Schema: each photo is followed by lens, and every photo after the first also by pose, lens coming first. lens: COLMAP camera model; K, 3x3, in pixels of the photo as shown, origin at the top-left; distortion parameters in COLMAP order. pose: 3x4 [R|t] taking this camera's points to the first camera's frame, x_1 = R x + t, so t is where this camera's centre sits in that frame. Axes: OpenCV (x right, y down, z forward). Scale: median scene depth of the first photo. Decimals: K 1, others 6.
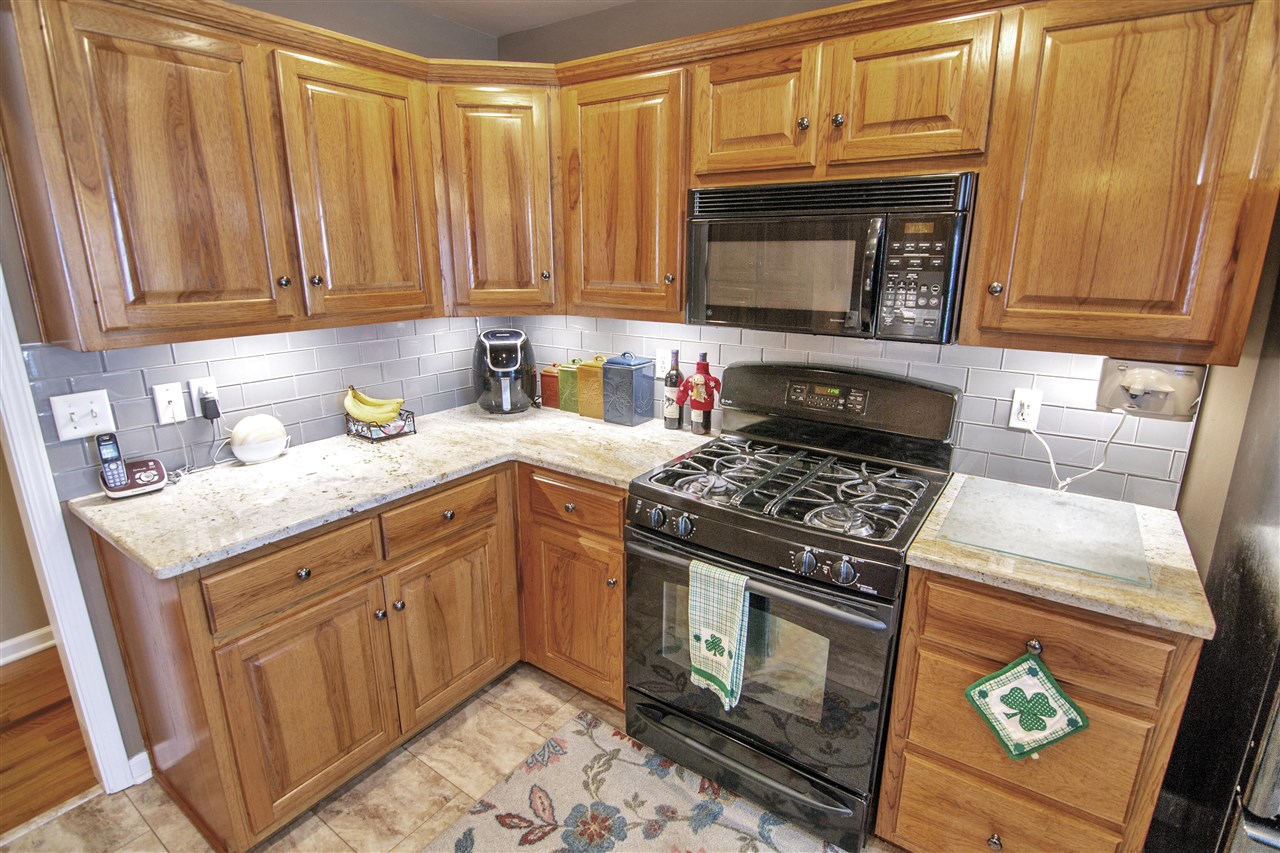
lens RADIAL K [[625.2, 0, 640.6], [0, 625.2, 424.6], [0, 0, 1]] dist [-0.009303, -0.009489]
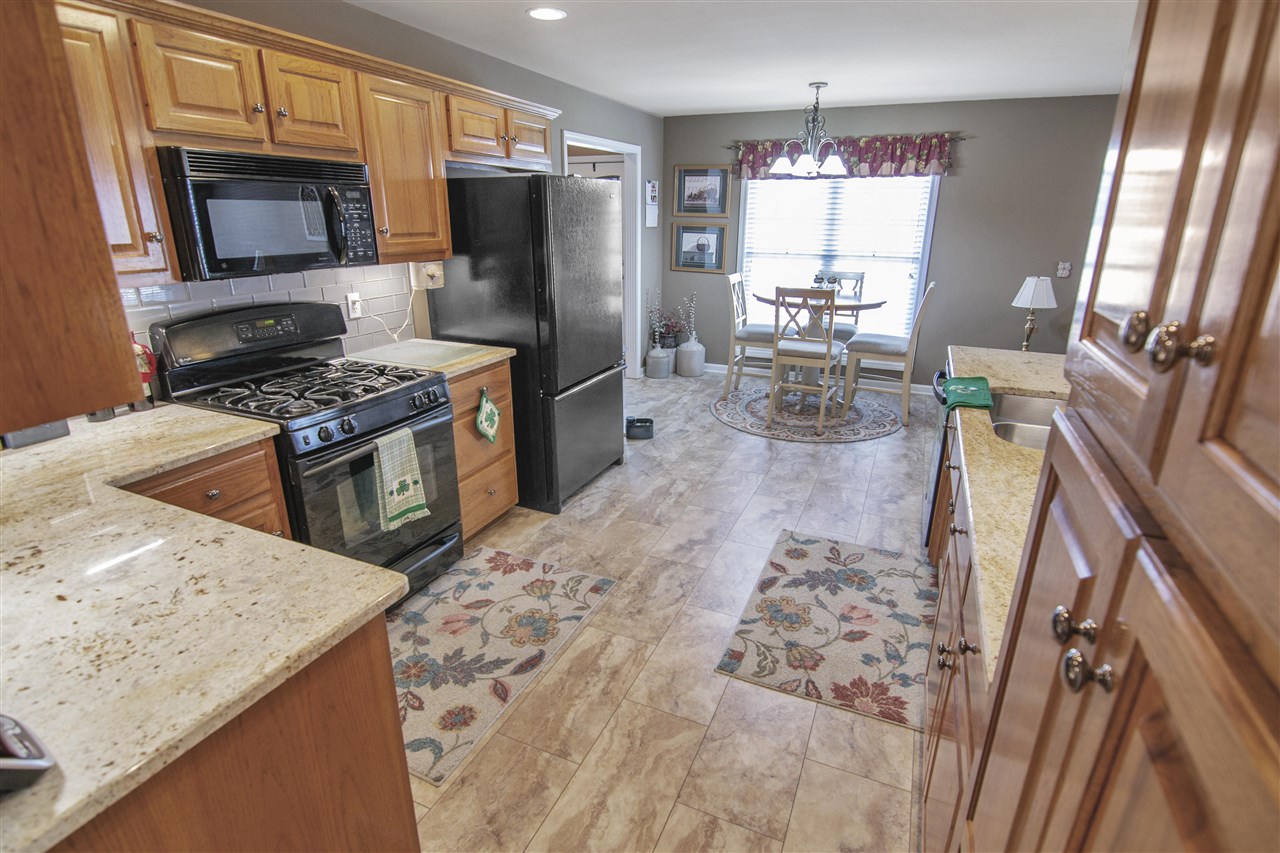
lens RADIAL K [[620.5, 0, 640.0], [0, 620.5, 426.5], [0, 0, 1]] dist [0.000466, -0.020427]
pose [[-0.192707, -0.319102, 0.927921, -1.115385], [0.250988, 0.898160, 0.360991, -0.134220], [-0.948614, 0.302462, -0.092991, 0.499166]]
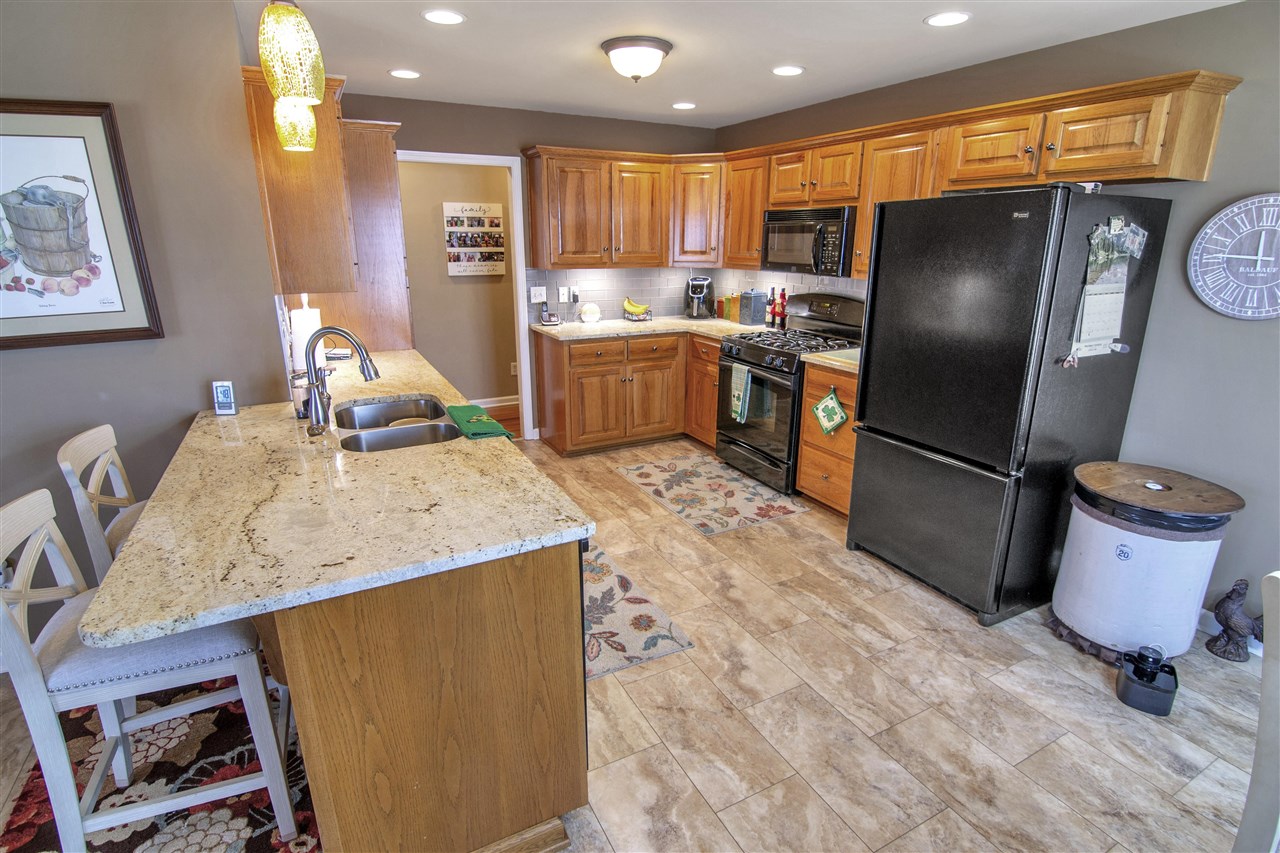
lens RADIAL K [[620.5, 0, 640.0], [0, 620.5, 426.5], [0, 0, 1]] dist [0.000466, -0.020427]
pose [[0.888995, 0.133188, -0.438119, 0.759507], [-0.120999, 0.991085, 0.055768, 0.329953], [0.441641, 0.003435, 0.897185, -1.216190]]
